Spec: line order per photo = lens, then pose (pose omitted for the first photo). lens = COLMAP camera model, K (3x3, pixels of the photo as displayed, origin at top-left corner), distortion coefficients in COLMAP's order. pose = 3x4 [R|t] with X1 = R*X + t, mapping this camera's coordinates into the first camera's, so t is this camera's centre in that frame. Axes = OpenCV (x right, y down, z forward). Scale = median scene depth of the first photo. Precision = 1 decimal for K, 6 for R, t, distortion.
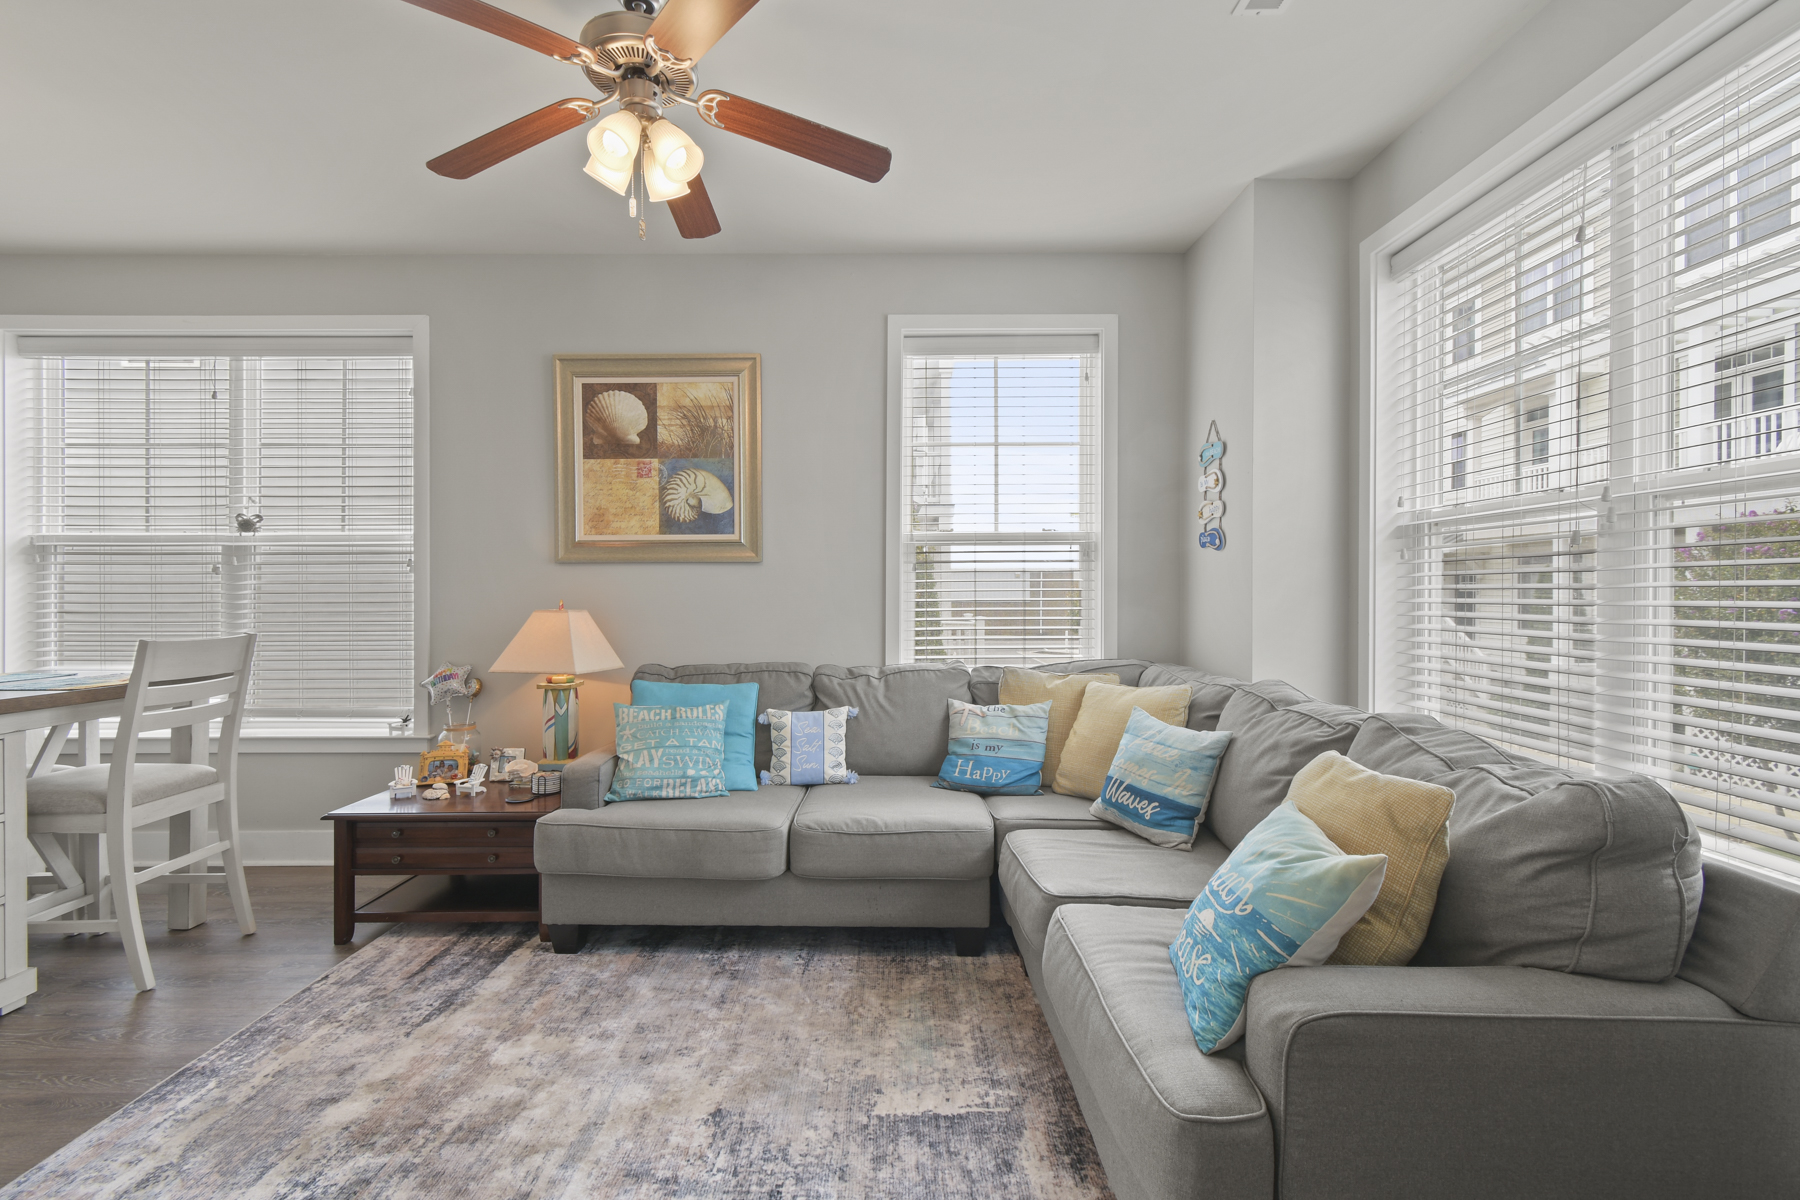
lens RADIAL K [[799.4, 0, 888.6], [0, 799.4, 601.5], [0, 0, 1]] dist [0.002341, 0.000217]
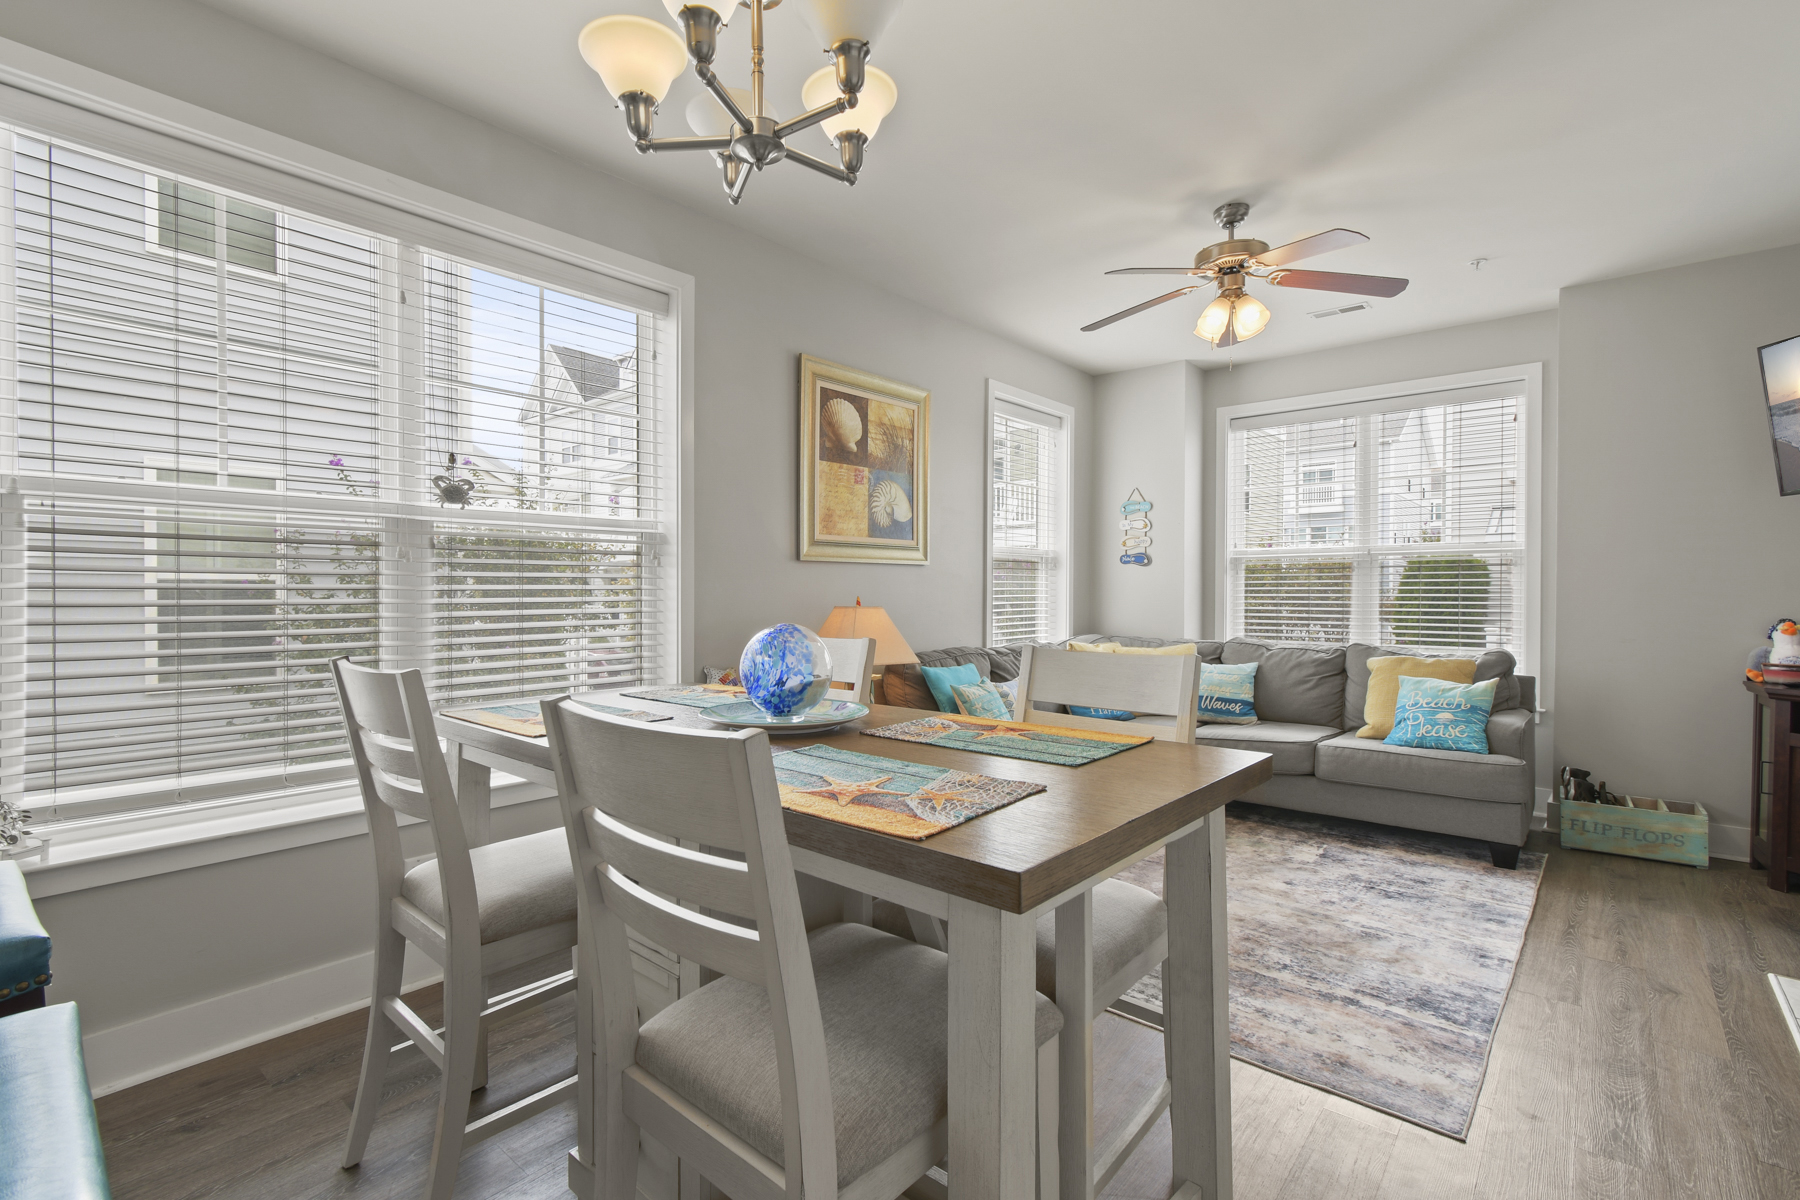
lens RADIAL K [[811.4, 0, 898.2], [0, 811.4, 604.2], [0, 0, 1]] dist [0.002997, 0.000511]
pose [[0.661073, -0.009795, 0.750258, -1.199056], [0.007964, 0.999950, 0.006037, 0.001733], [-0.750280, 0.001985, 0.661118, 0.256801]]
